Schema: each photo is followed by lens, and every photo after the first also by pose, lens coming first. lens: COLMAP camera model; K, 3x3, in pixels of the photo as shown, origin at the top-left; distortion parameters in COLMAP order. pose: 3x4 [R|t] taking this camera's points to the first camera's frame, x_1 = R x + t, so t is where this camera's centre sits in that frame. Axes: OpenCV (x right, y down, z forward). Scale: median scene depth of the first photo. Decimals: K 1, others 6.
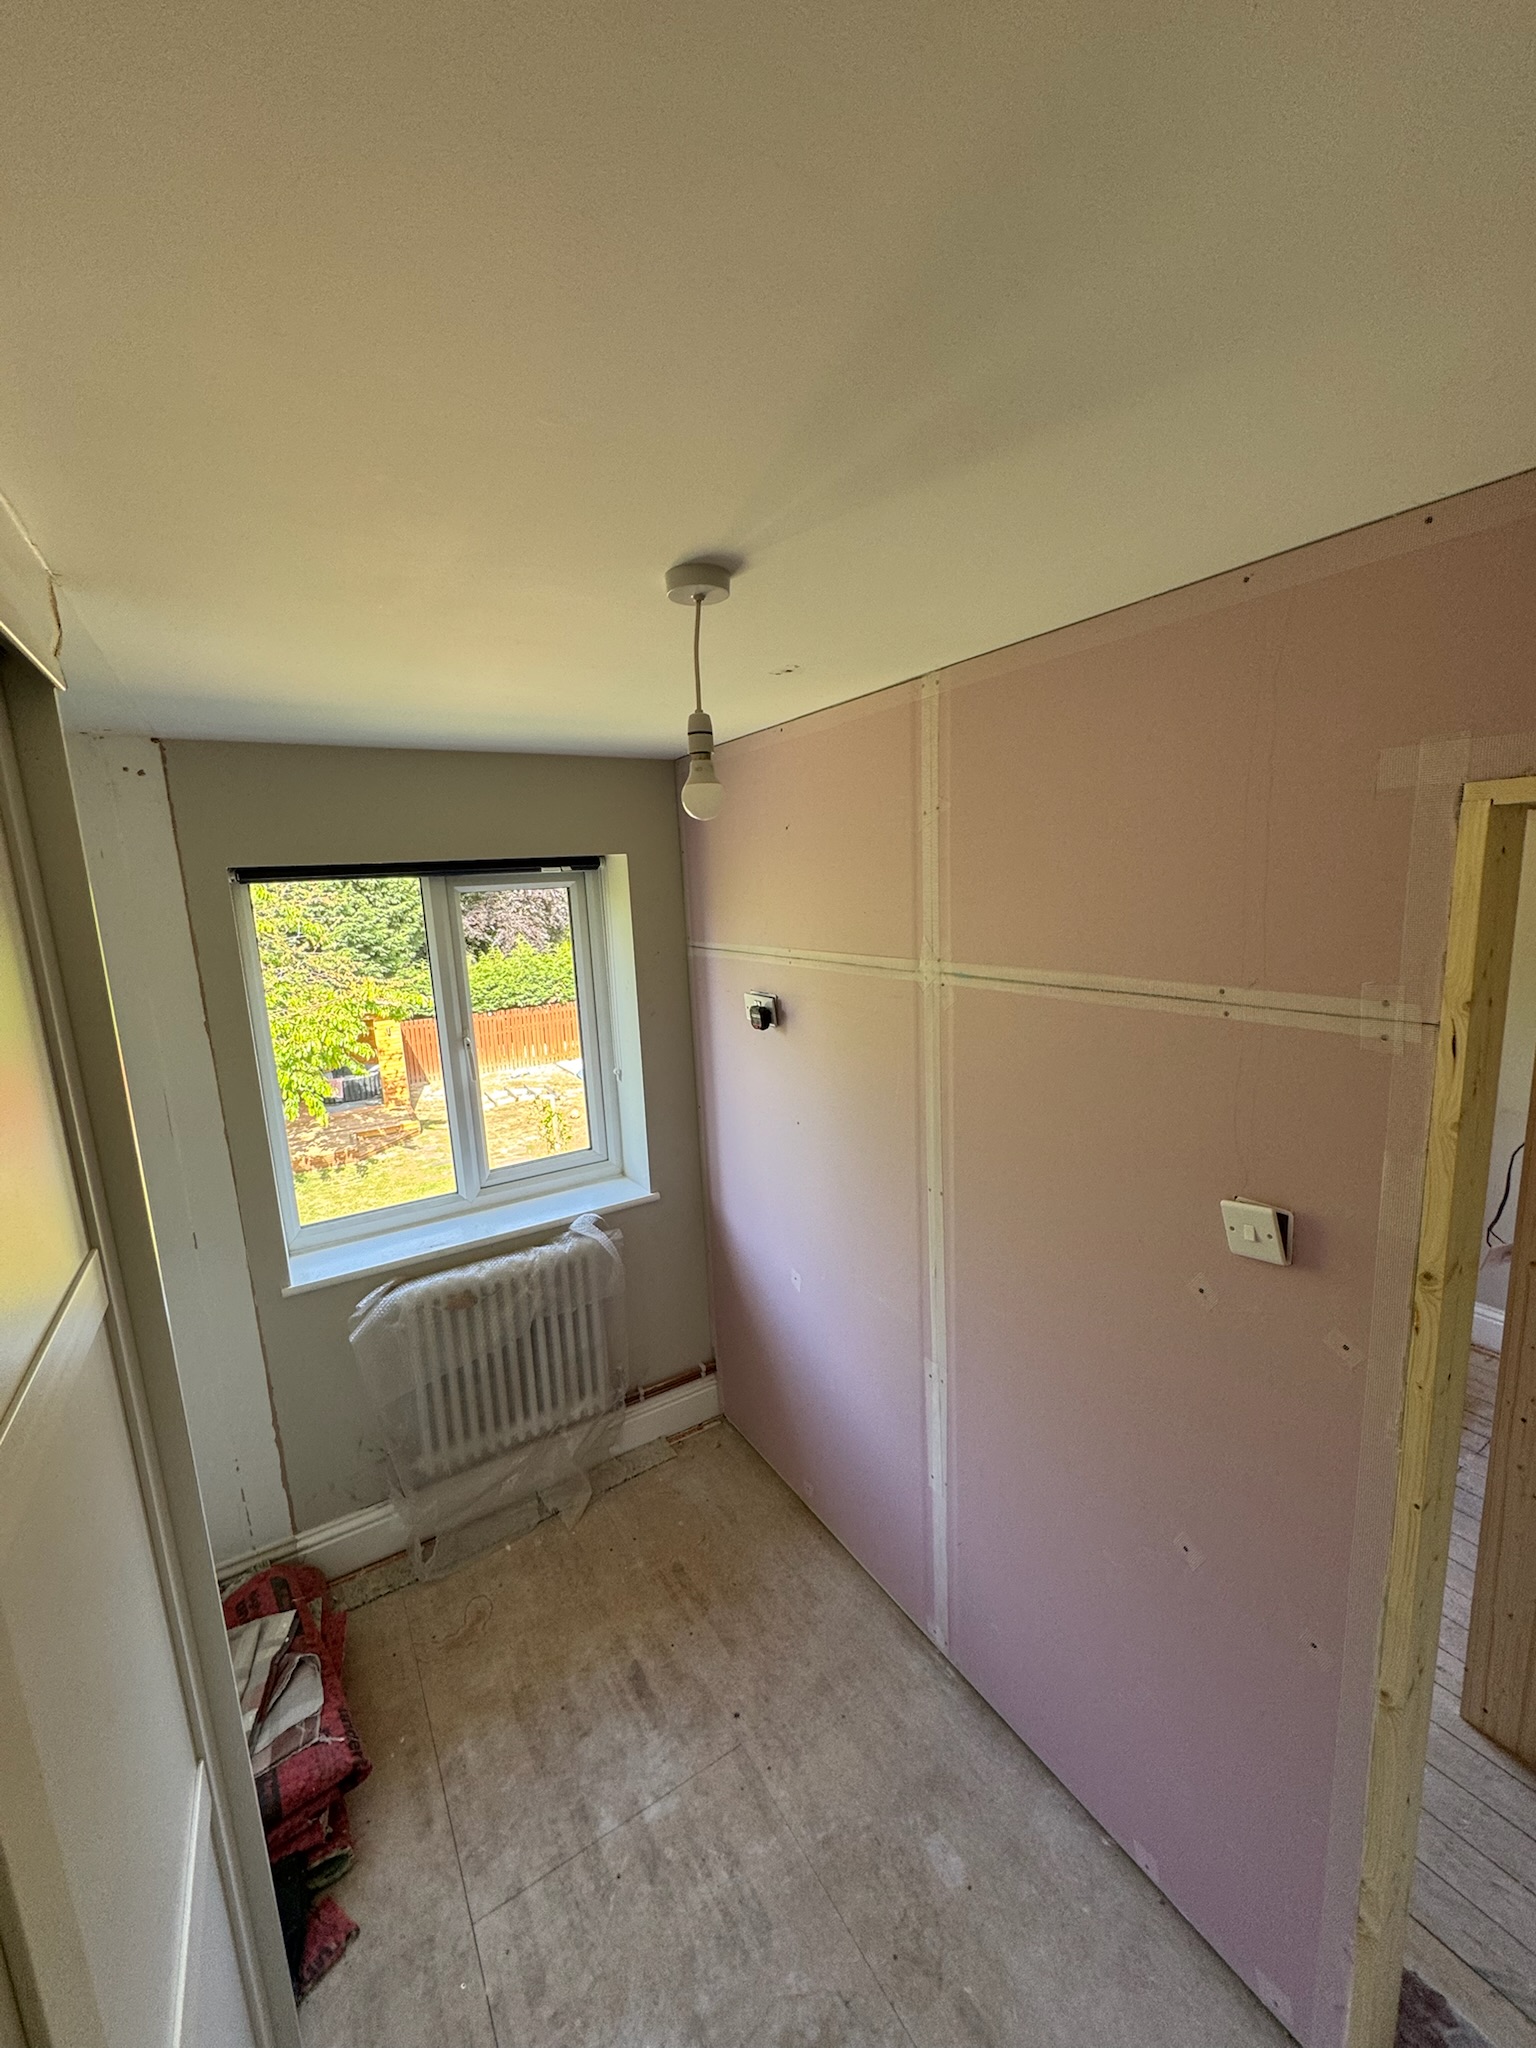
lens RADIAL K [[808.5, 0, 769.3], [0, 808.5, 1030.7], [0, 0, 1]] dist [-0.002974, -0.000359]
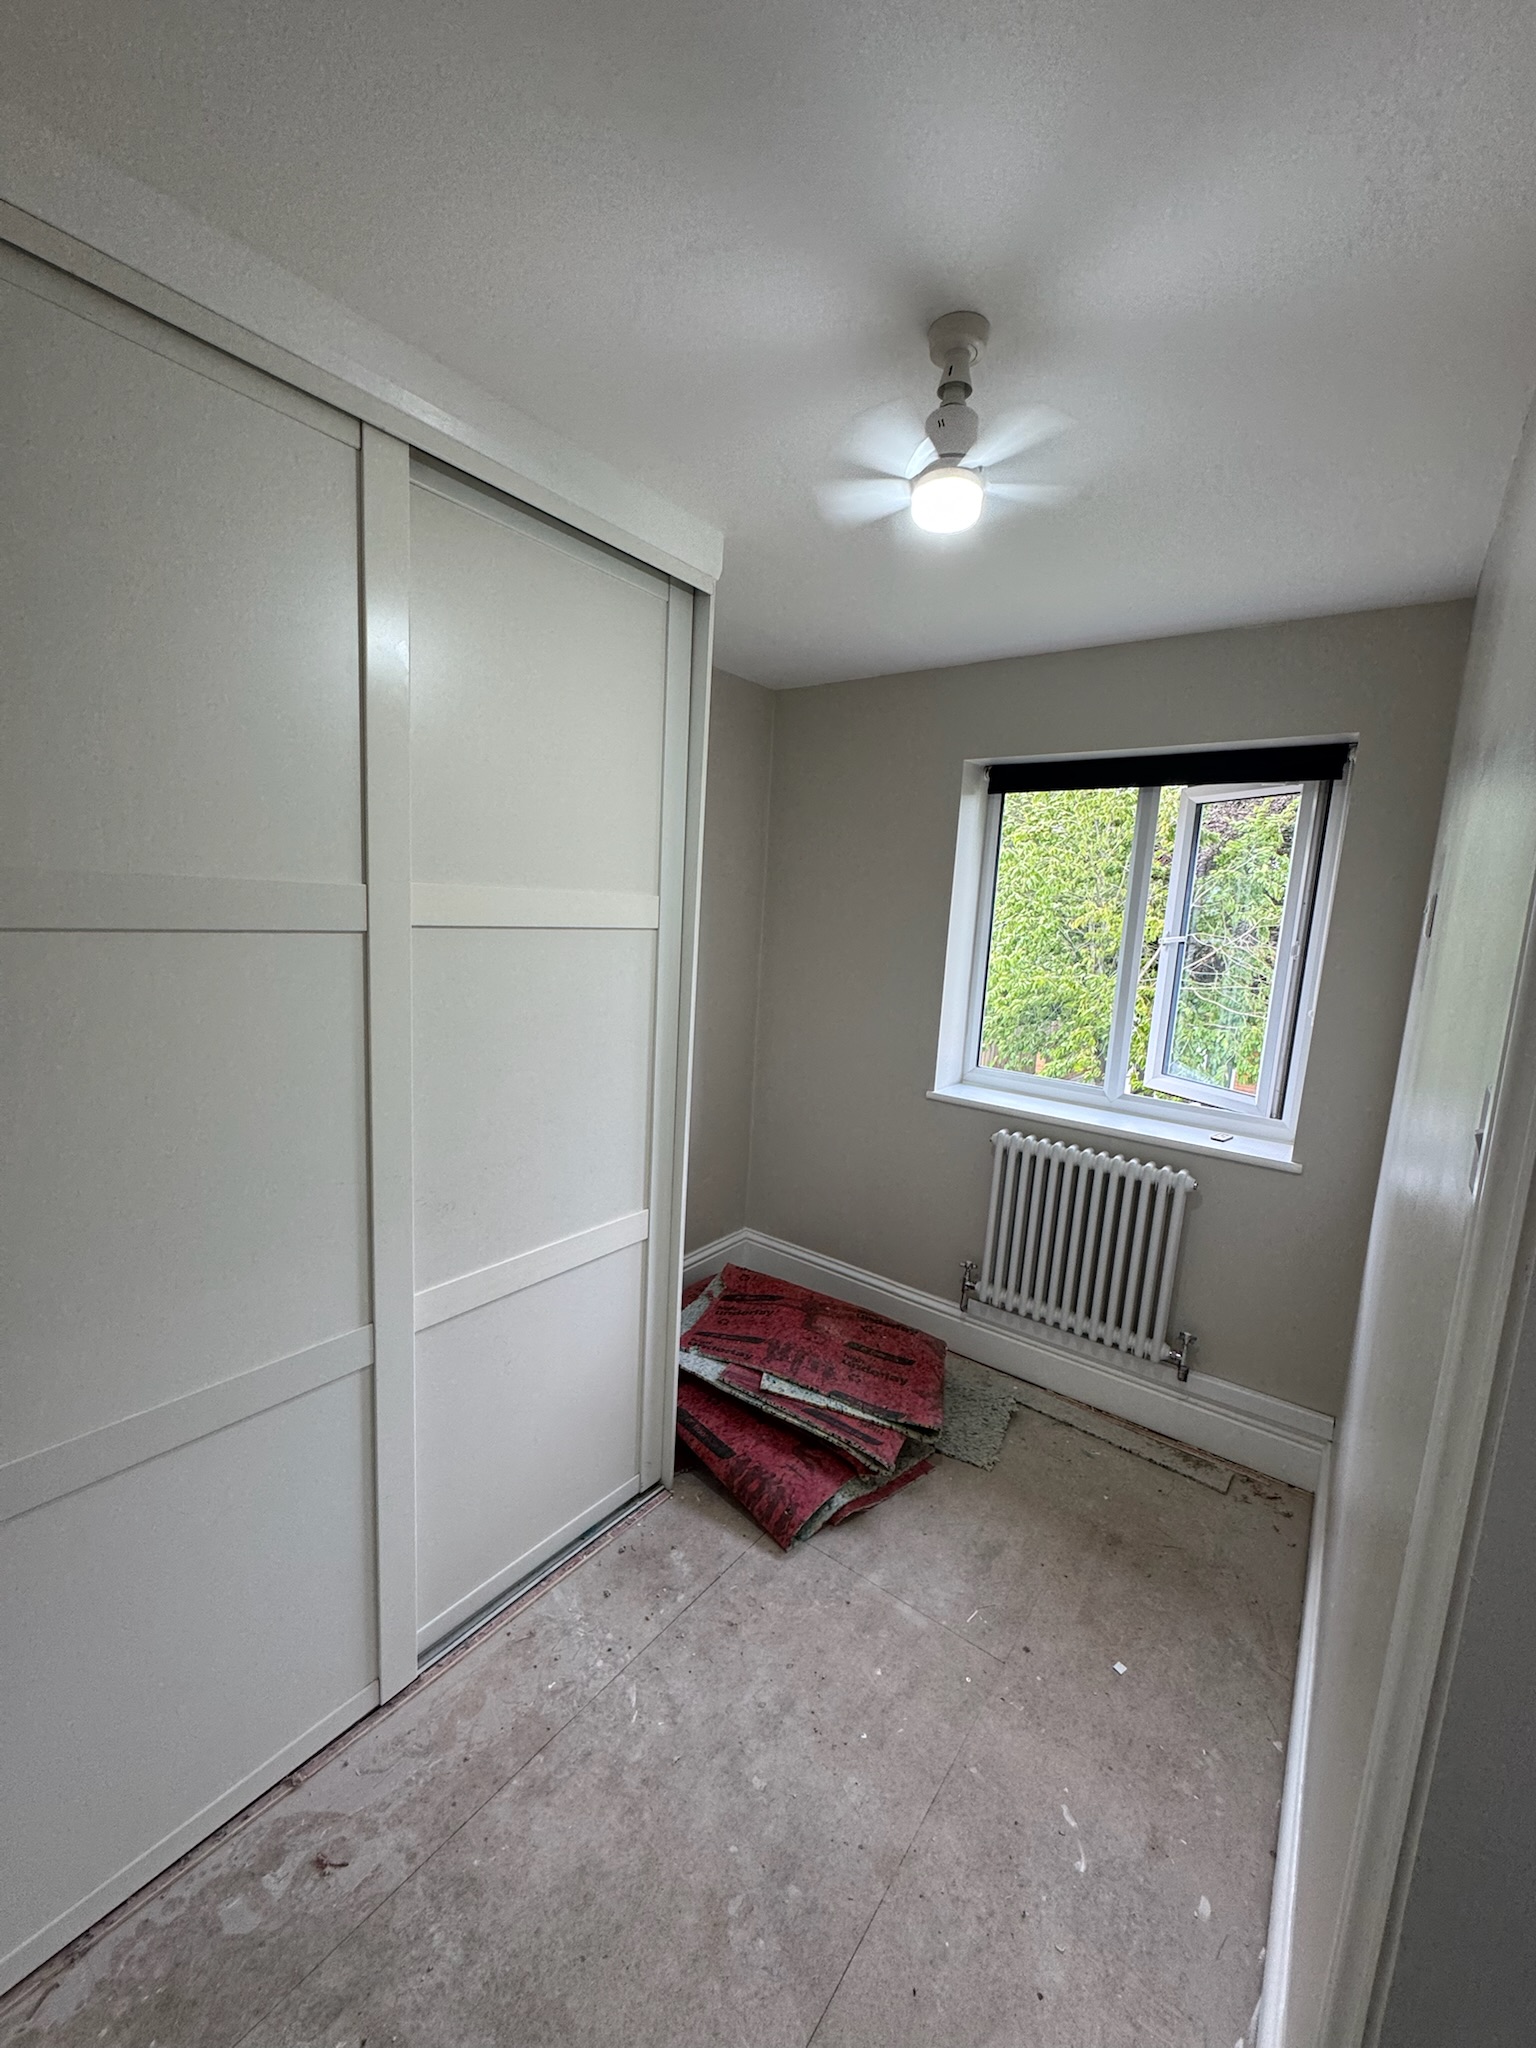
lens RADIAL K [[808.5, 0, 766.2], [0, 808.5, 1018.2], [0, 0, 1]] dist [-0.002974, -0.000359]
pose [[0.357571, 0.187880, -0.914792, 0.632270], [-0.232484, 0.966624, 0.107653, 0.161831], [0.904486, 0.174181, 0.389315, 0.306847]]
